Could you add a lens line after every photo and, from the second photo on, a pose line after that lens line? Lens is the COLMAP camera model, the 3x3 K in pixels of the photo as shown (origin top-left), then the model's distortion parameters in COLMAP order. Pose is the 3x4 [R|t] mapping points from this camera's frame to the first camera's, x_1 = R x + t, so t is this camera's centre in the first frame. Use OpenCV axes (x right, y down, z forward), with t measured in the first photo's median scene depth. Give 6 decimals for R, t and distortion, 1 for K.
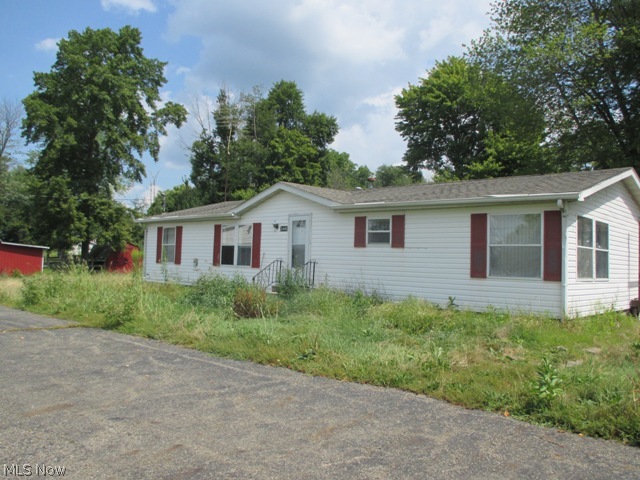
lens RADIAL K [[517.7, 0, 328.1], [0, 517.7, 229.4], [0, 0, 1]] dist [-0.048287, -0.002764]
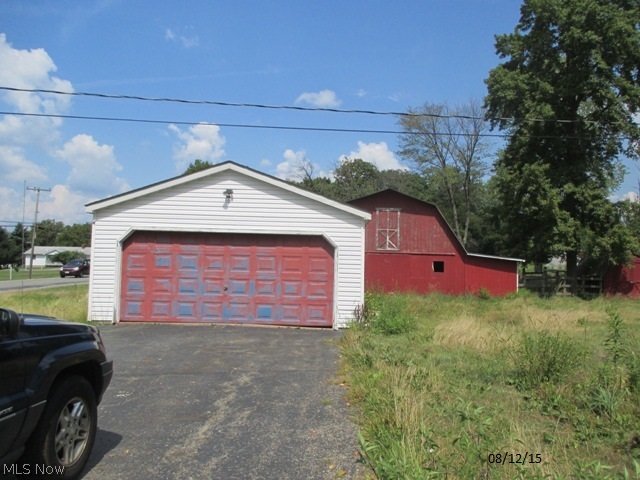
lens RADIAL K [[517.7, 0, 328.1], [0, 517.7, 229.4], [0, 0, 1]] dist [-0.048287, -0.002764]
pose [[0.650522, -0.042728, -0.758285, -0.151399], [0.024657, 0.999078, -0.035143, 0.009069], [0.759087, 0.004164, 0.650976, 0.272335]]
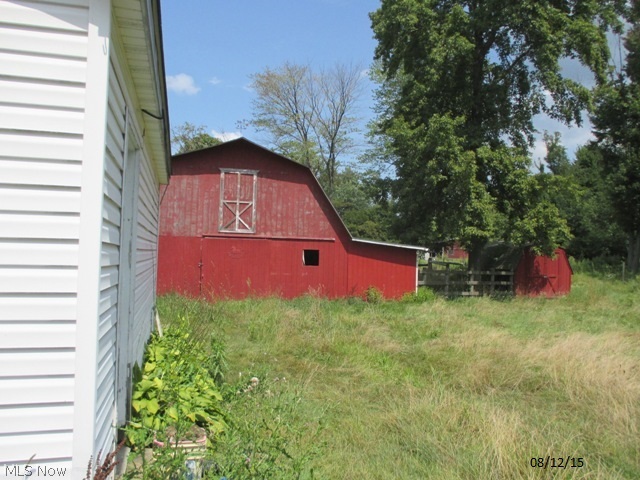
lens RADIAL K [[517.7, 0, 328.1], [0, 517.7, 229.4], [0, 0, 1]] dist [-0.048287, -0.002764]
pose [[0.840288, -0.020355, -0.541757, -0.316261], [0.015248, 0.999787, -0.013914, 0.019680], [0.541925, 0.003431, 0.840420, 0.449287]]
